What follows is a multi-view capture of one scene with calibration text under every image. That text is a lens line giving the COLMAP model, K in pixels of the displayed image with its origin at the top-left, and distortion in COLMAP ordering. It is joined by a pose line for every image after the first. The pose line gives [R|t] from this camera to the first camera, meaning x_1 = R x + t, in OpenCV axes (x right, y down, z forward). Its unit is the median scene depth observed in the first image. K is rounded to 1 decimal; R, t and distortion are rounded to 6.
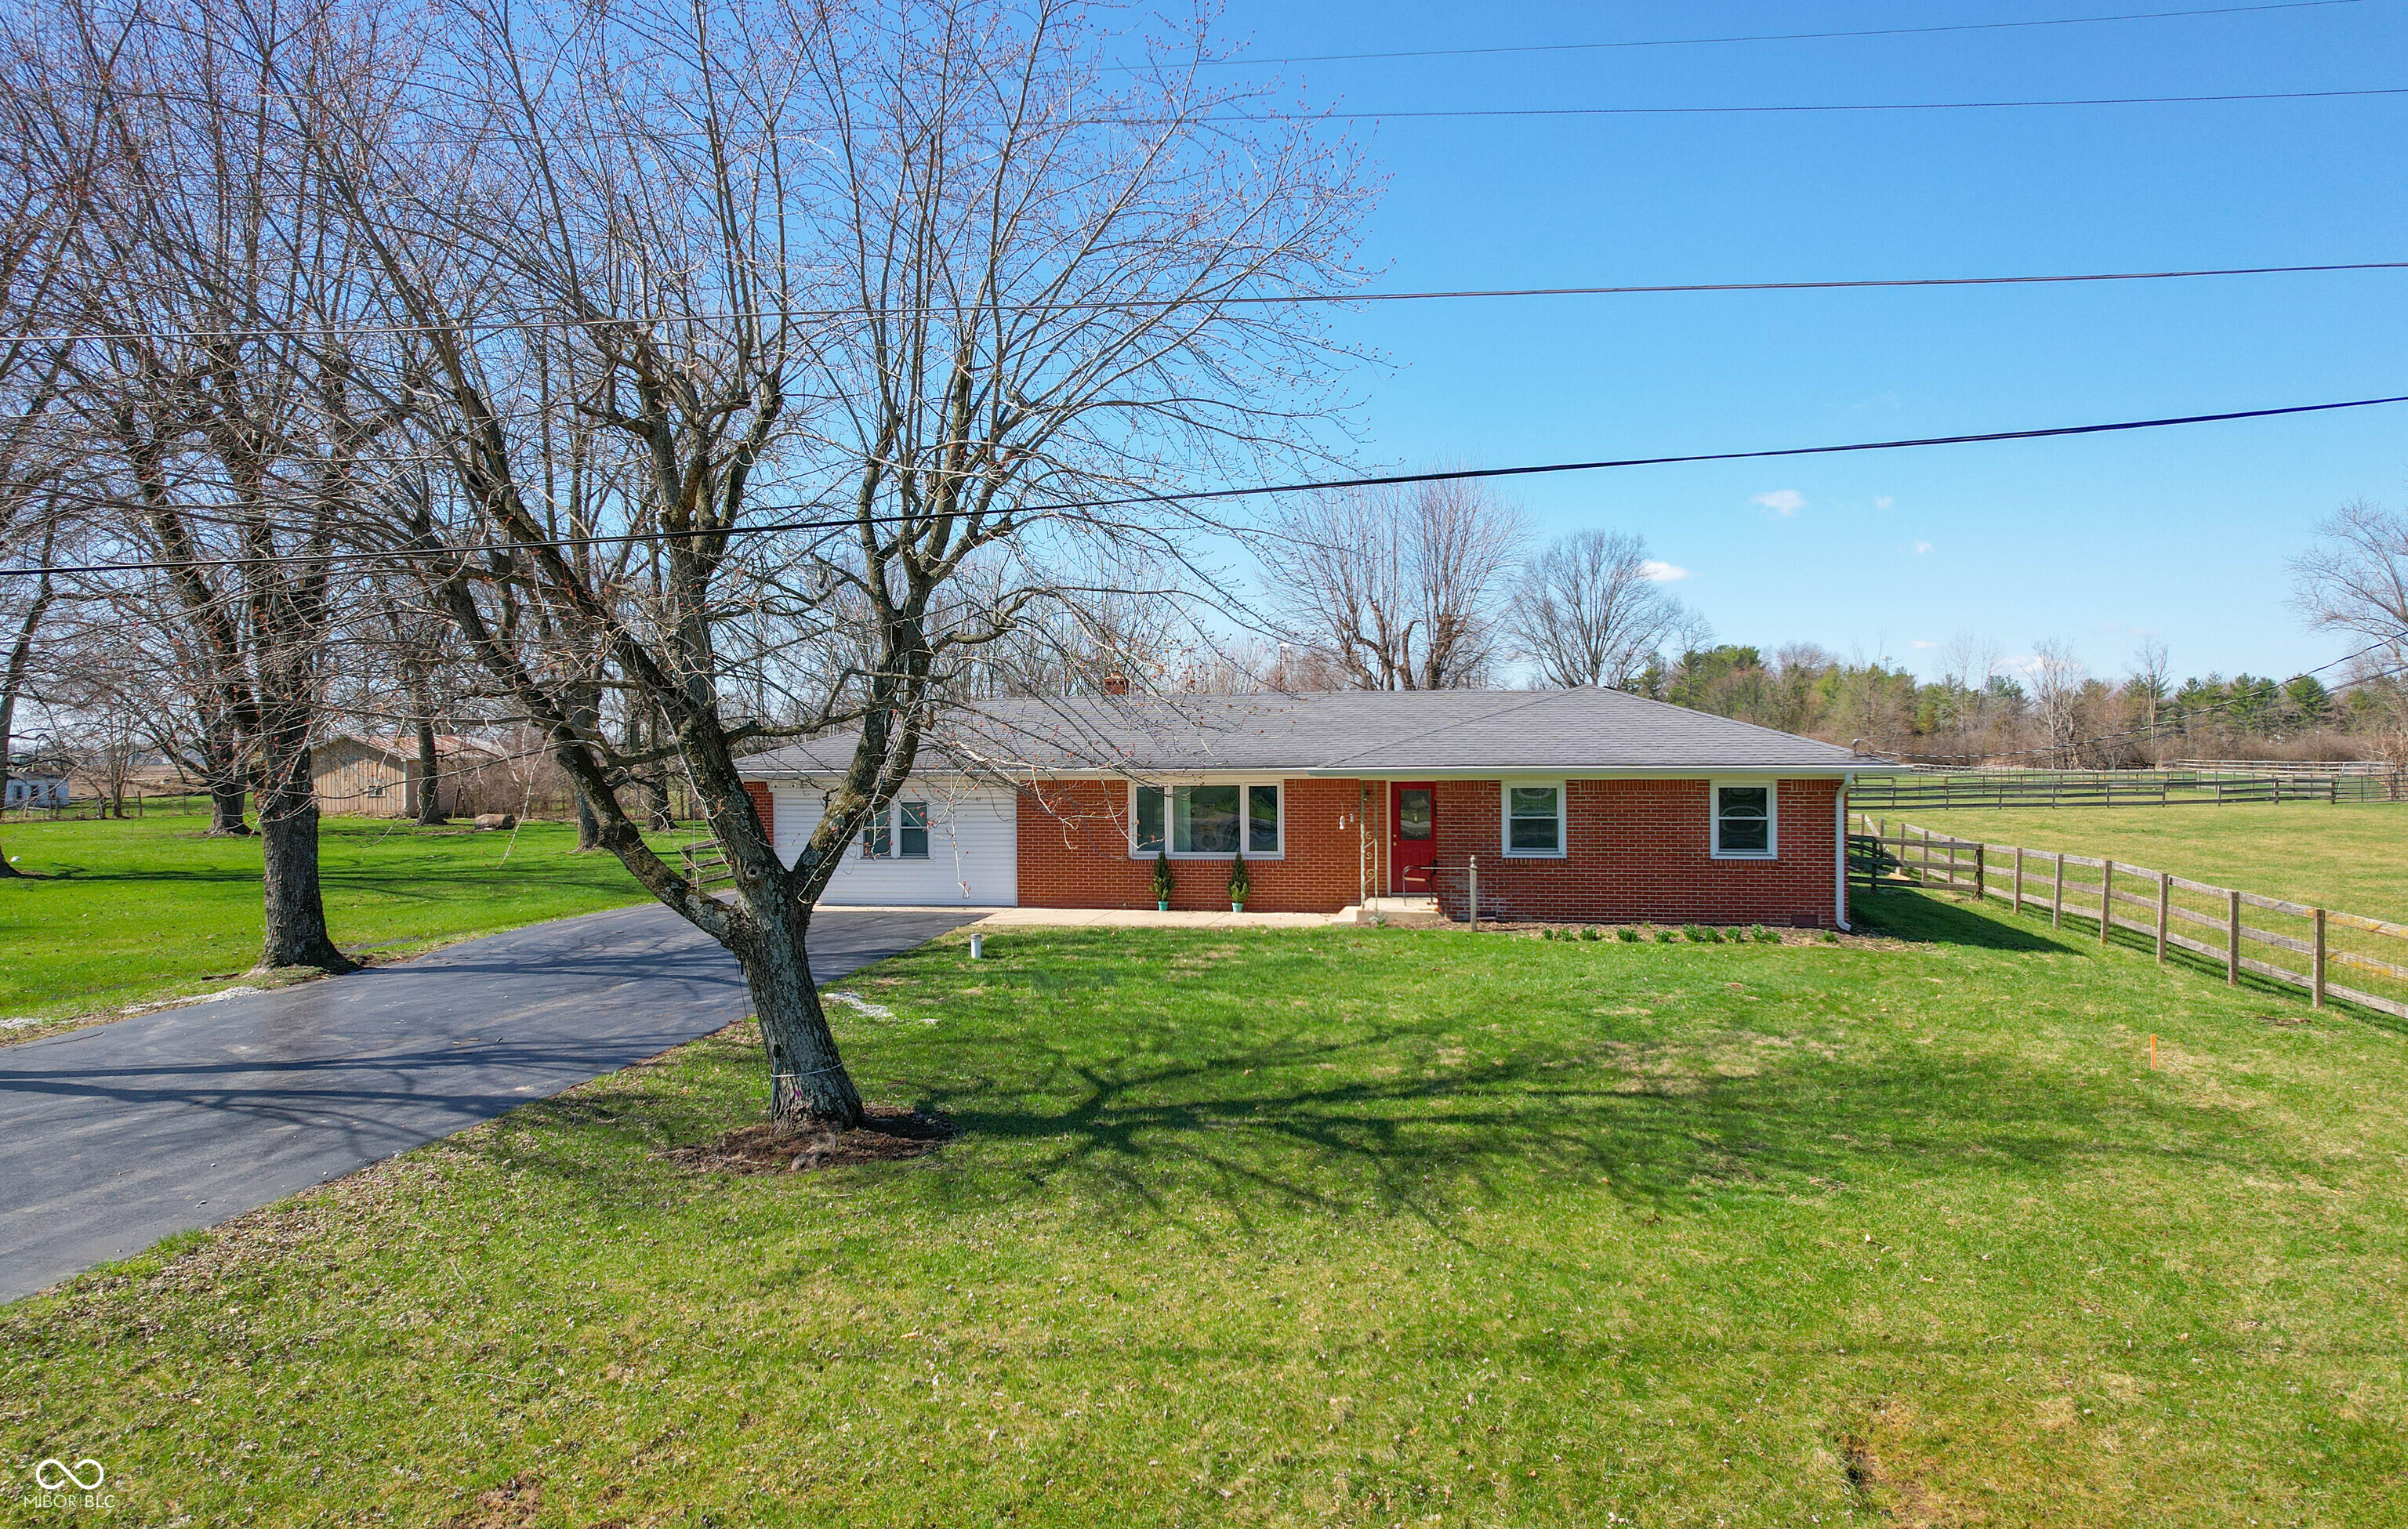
lens RADIAL K [[1611.7, 0, 1204.0], [0, 1611.7, 764.5], [0, 0, 1]] dist [-0.057025, 0.002146]
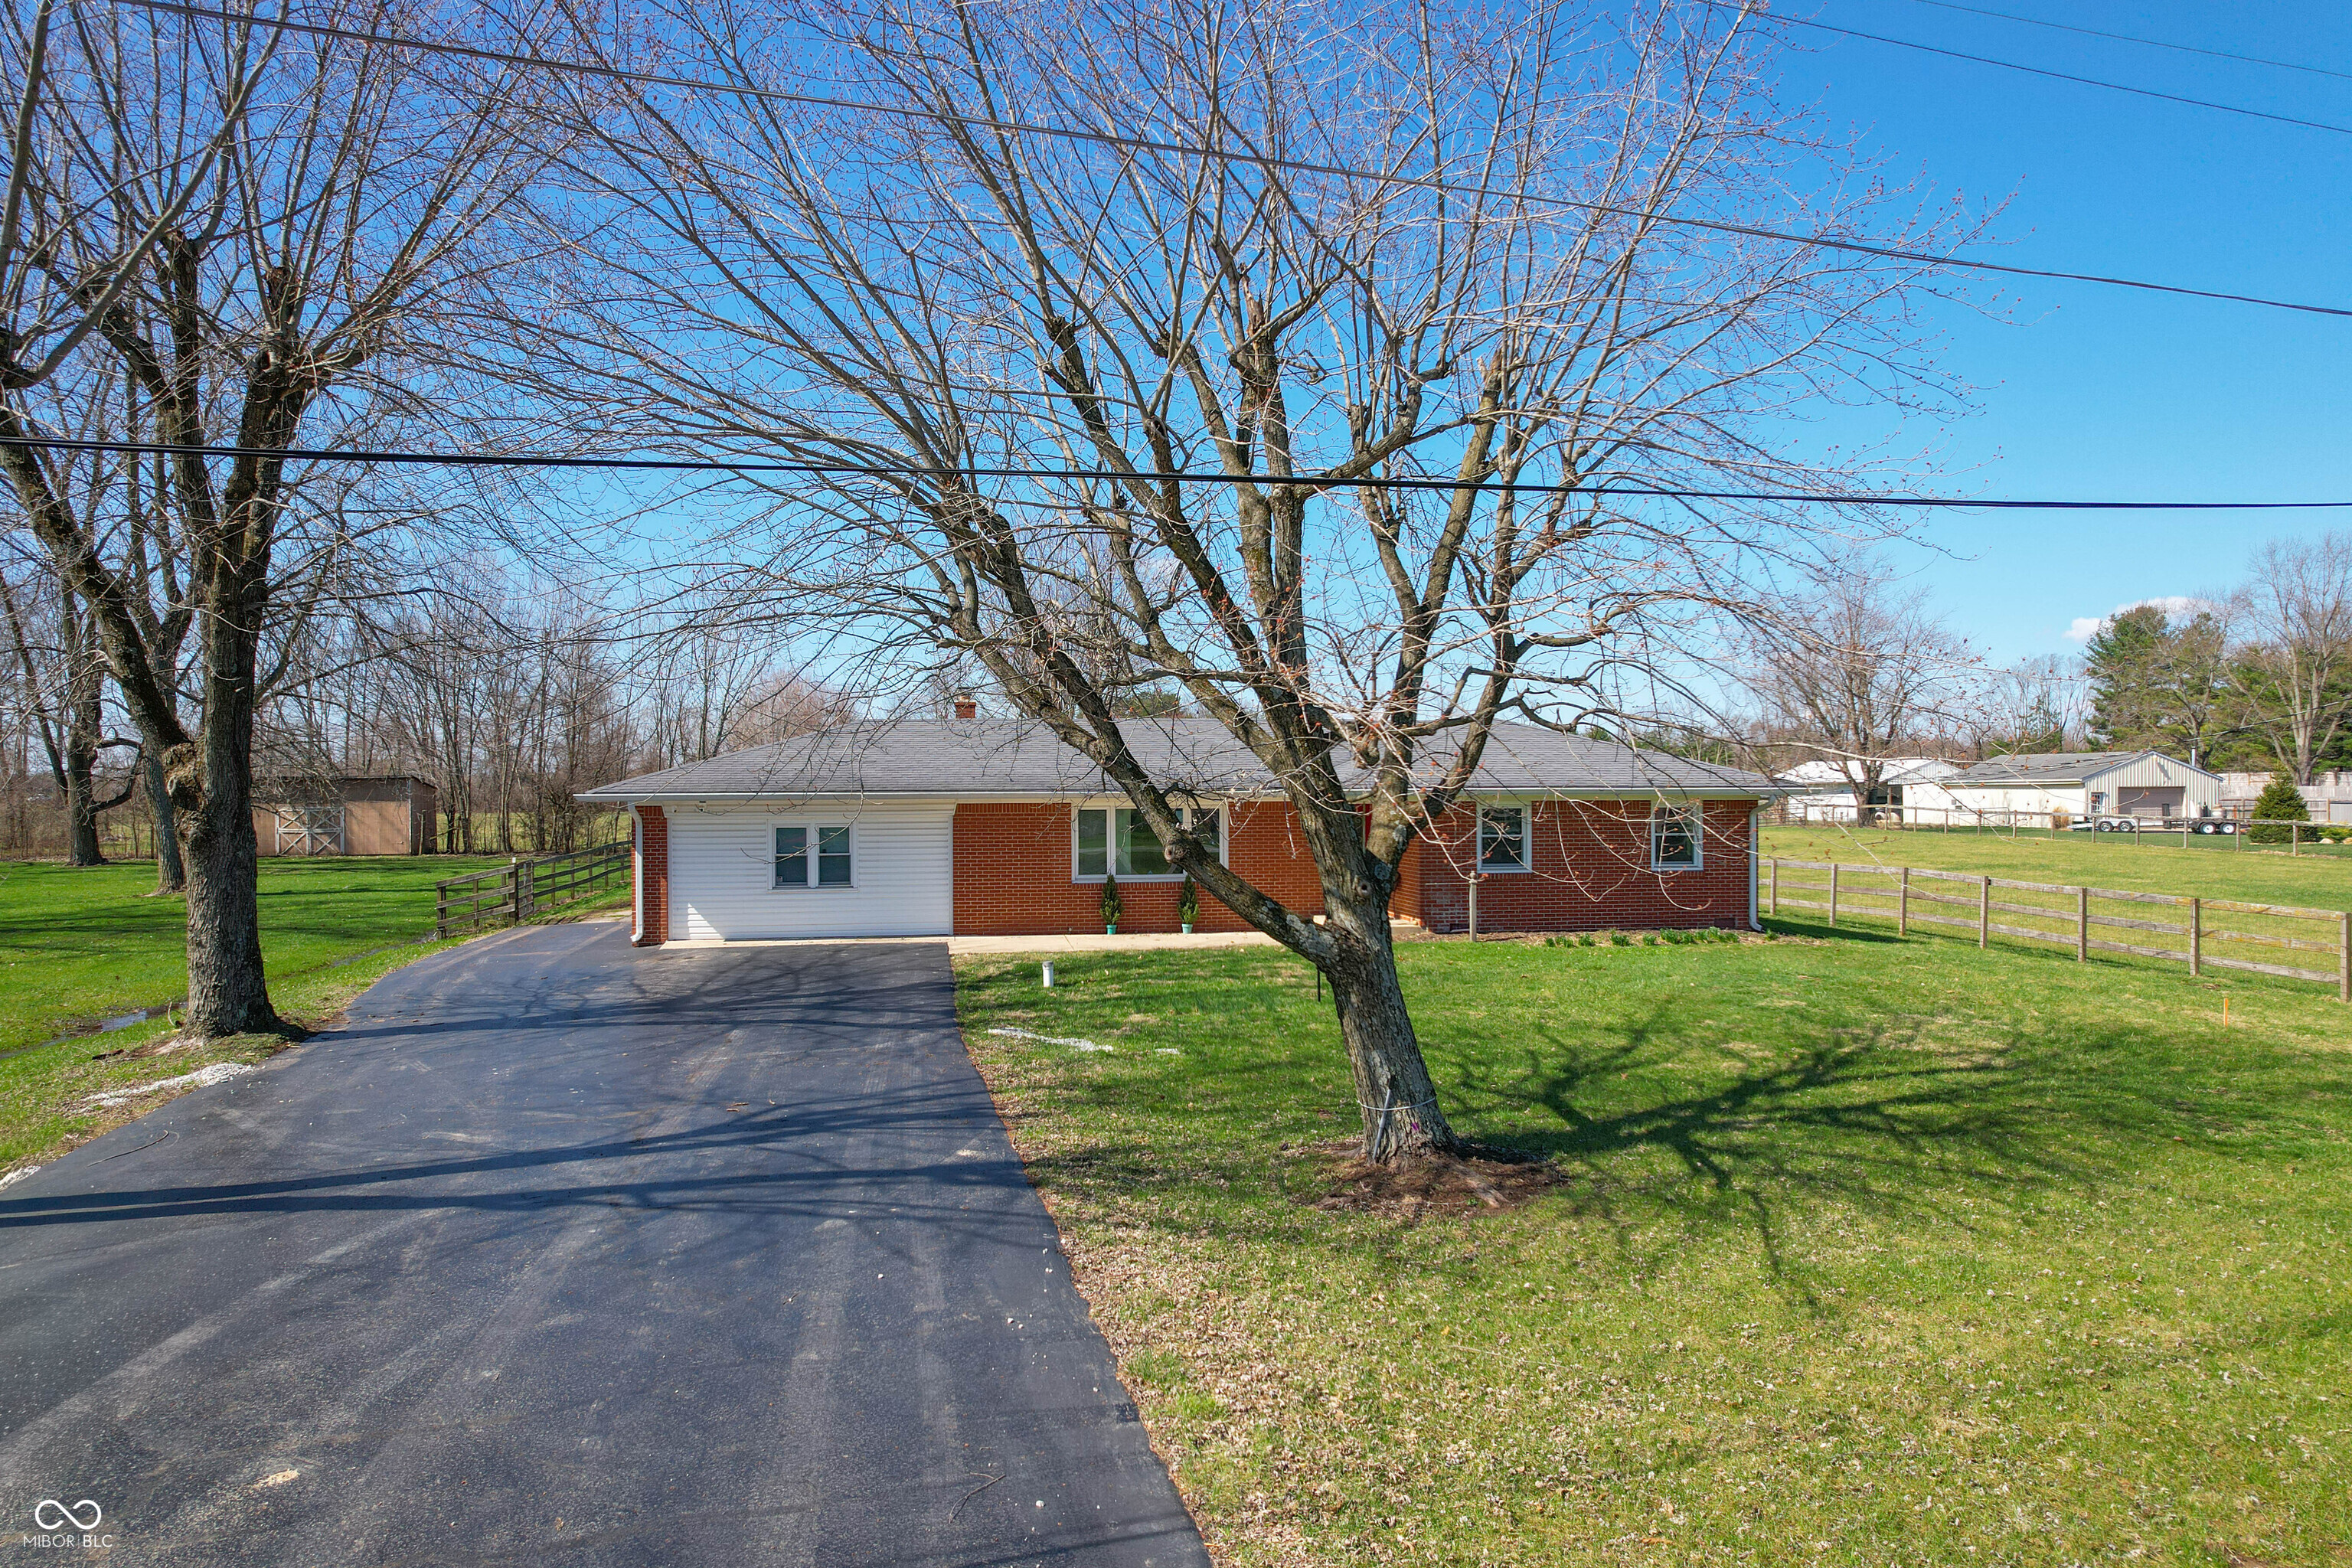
lens RADIAL K [[1506.8, 0, 1188.5], [0, 1506.8, 799.0], [0, 0, 1]] dist [-0.076225, 0.068622]
pose [[0.932159, 0.001591, 0.362046, -0.384409], [-0.000974, 0.999998, -0.001885, 0.010414], [-0.362049, 0.001405, 0.932158, 0.134908]]
